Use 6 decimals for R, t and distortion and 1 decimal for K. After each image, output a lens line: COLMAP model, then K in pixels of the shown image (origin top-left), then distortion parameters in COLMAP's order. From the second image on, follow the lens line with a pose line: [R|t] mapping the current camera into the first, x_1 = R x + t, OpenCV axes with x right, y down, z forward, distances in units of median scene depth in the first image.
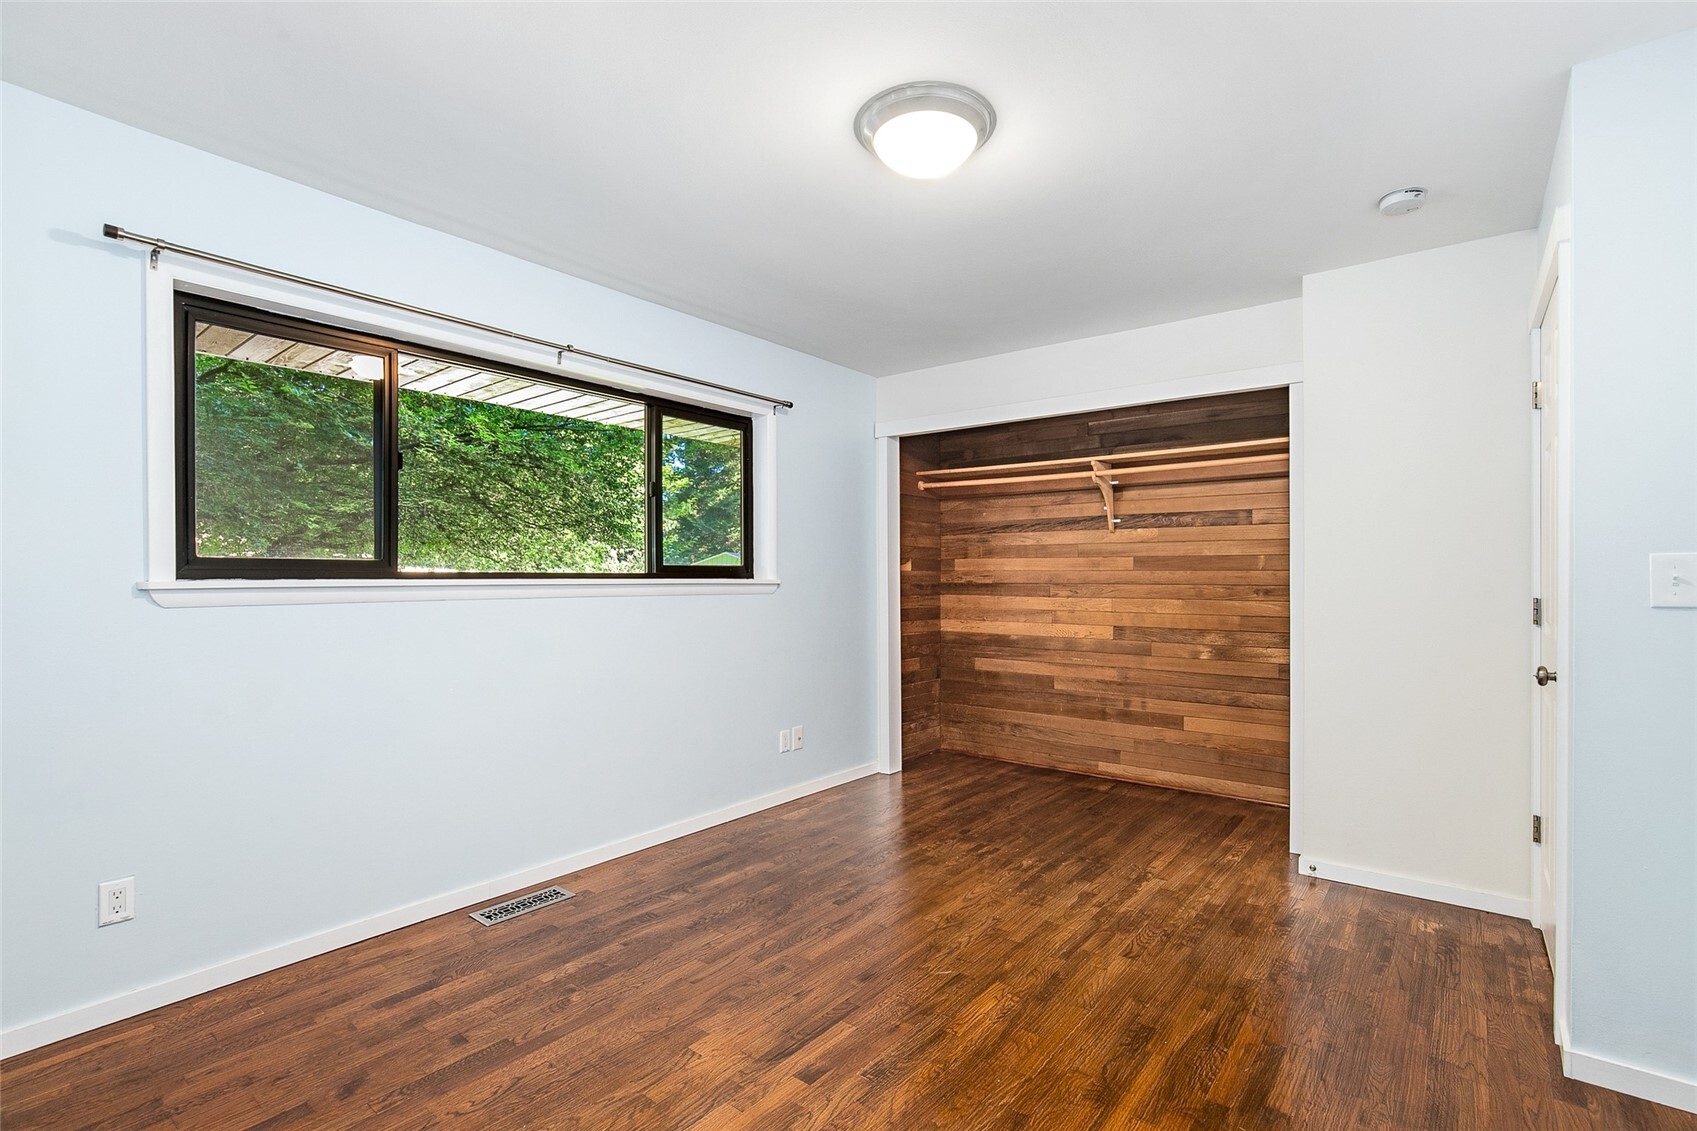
lens RADIAL K [[781.2, 0, 857.7], [0, 781.2, 575.9], [0, 0, 1]] dist [-0.003144, 0.000201]
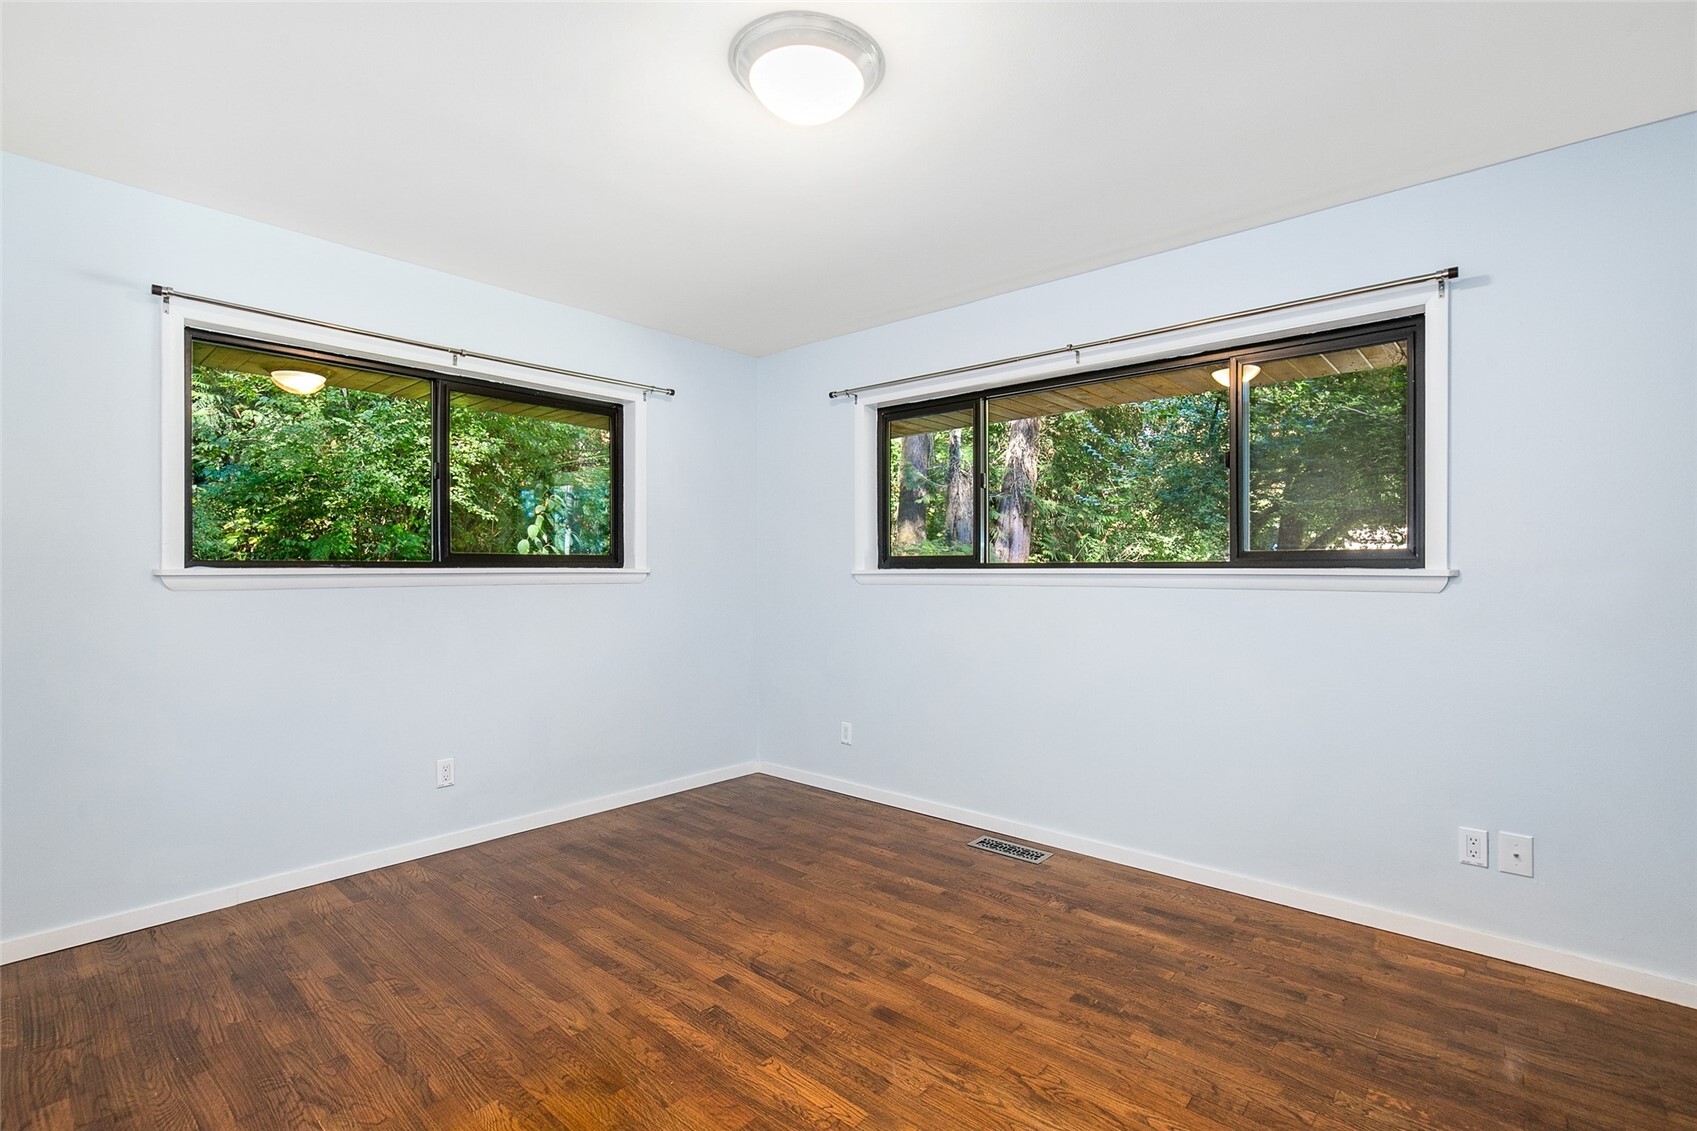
lens RADIAL K [[781.2, 0, 858.7], [0, 781.2, 564.8], [0, 0, 1]] dist [-0.003144, 0.000201]
pose [[-0.044283, -0.001893, -0.999017, 0.821979], [0.003529, 0.999992, -0.002052, -0.000332], [0.999013, -0.003616, -0.044276, 0.913613]]
